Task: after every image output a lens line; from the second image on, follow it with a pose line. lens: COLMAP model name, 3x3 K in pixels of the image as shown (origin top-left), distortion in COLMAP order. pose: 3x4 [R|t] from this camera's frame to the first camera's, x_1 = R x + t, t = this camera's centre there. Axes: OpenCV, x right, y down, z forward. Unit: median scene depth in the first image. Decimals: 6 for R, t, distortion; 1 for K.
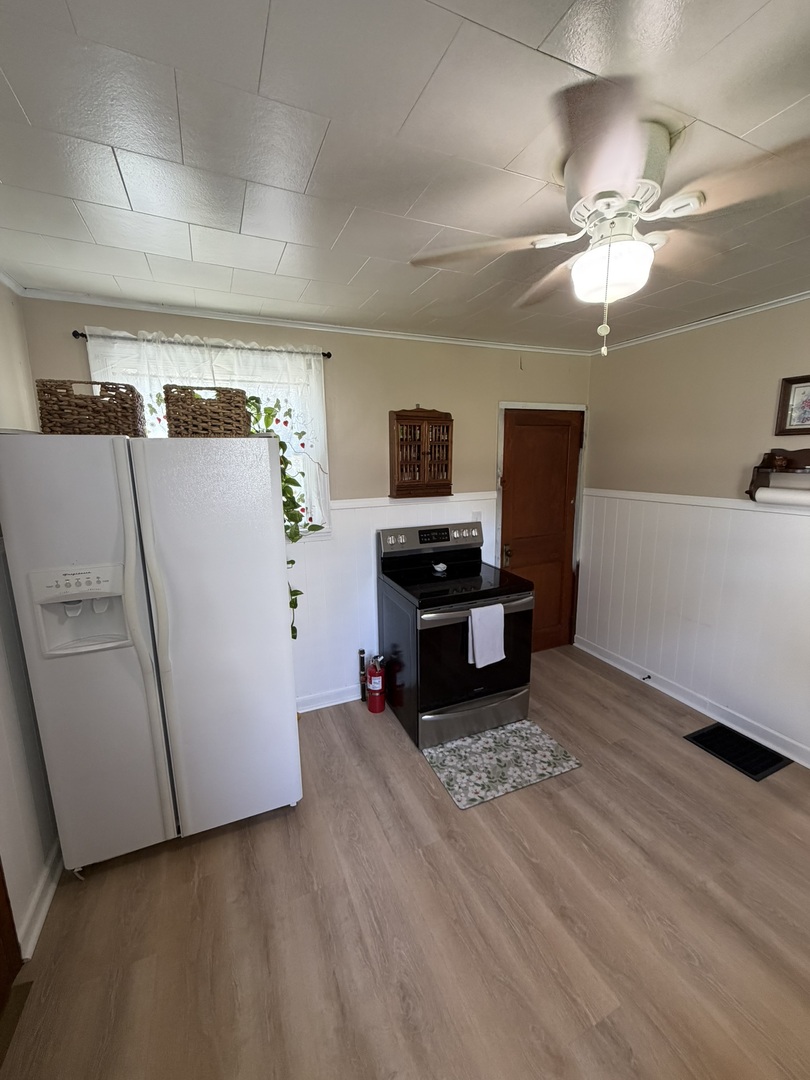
lens RADIAL K [[431.7, 0, 405.4], [0, 431.7, 535.6], [0, 0, 1]] dist [0.000444, 0.000252]
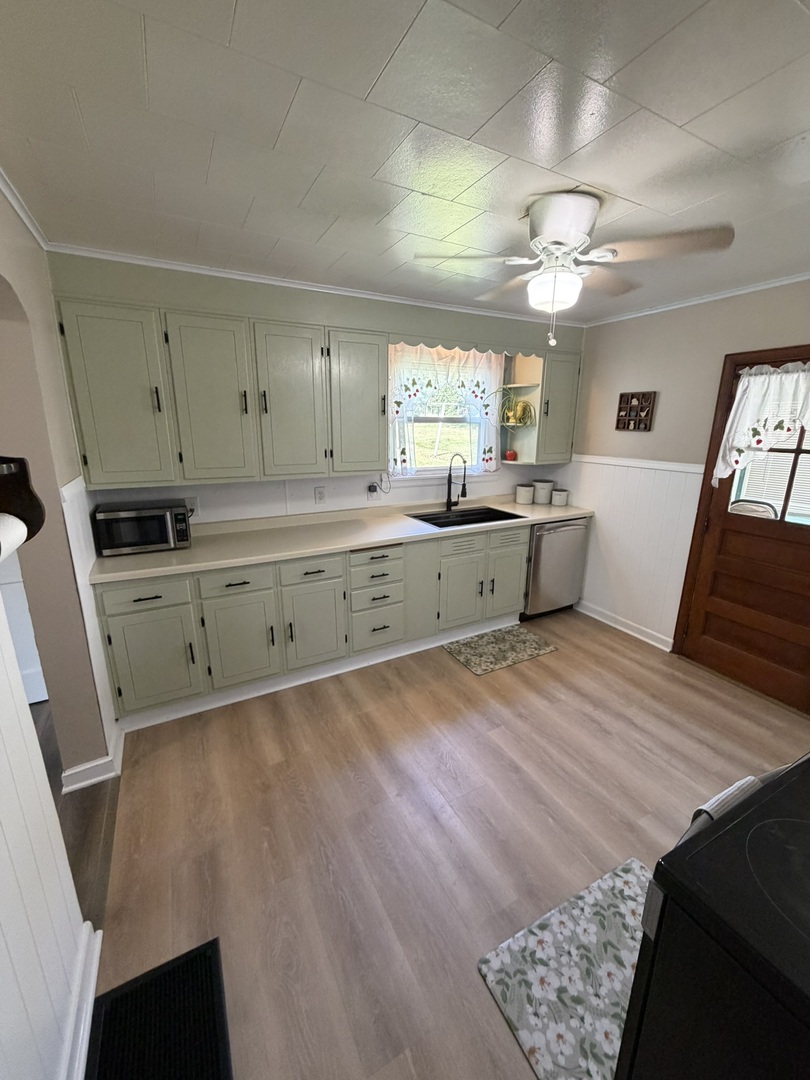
lens RADIAL K [[431.7, 0, 405.4], [0, 431.7, 535.6], [0, 0, 1]] dist [0.000444, 0.000252]
pose [[-0.997132, 0.027198, -0.070628, 0.605204], [-0.005571, 0.904292, 0.426877, -0.268697], [0.075479, 0.426046, -0.901547, 1.447637]]
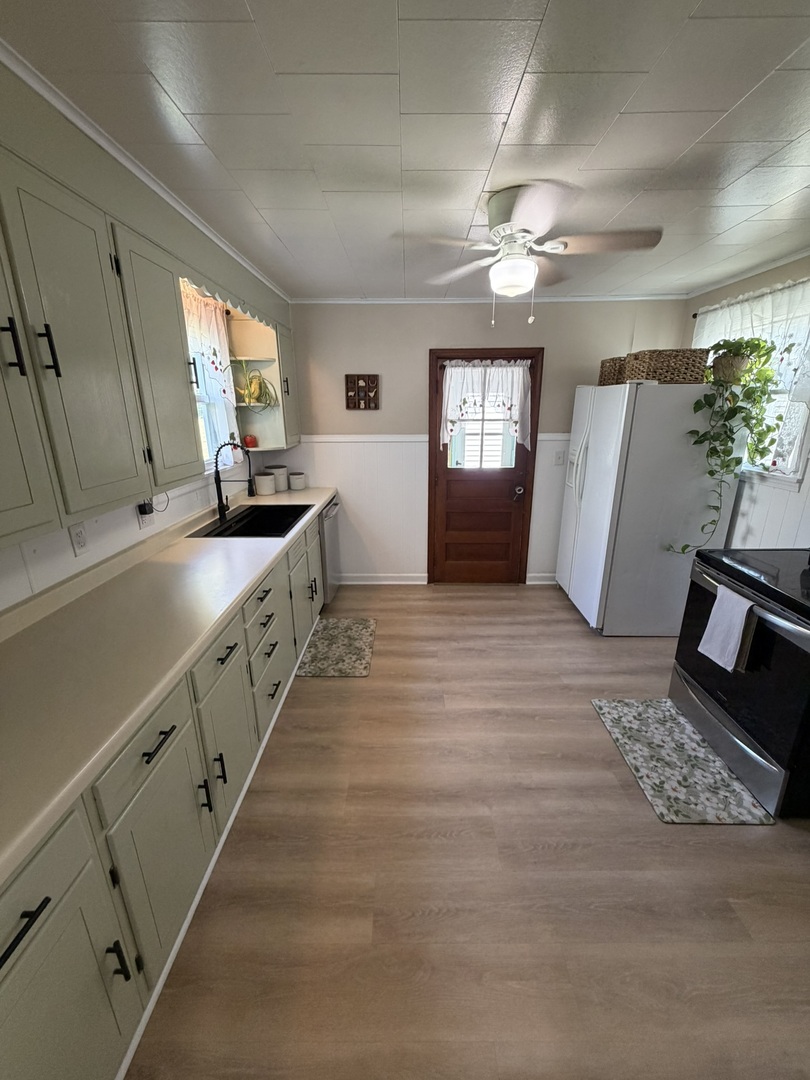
lens RADIAL K [[428.5, 0, 407.1], [0, 428.5, 538.0], [0, 0, 1]] dist [-0.001035, -0.000204]
pose [[-0.410308, 0.282573, -0.867064, 1.246935], [-0.155900, 0.915052, 0.371987, -0.142631], [0.898522, 0.287805, -0.331400, 0.805279]]
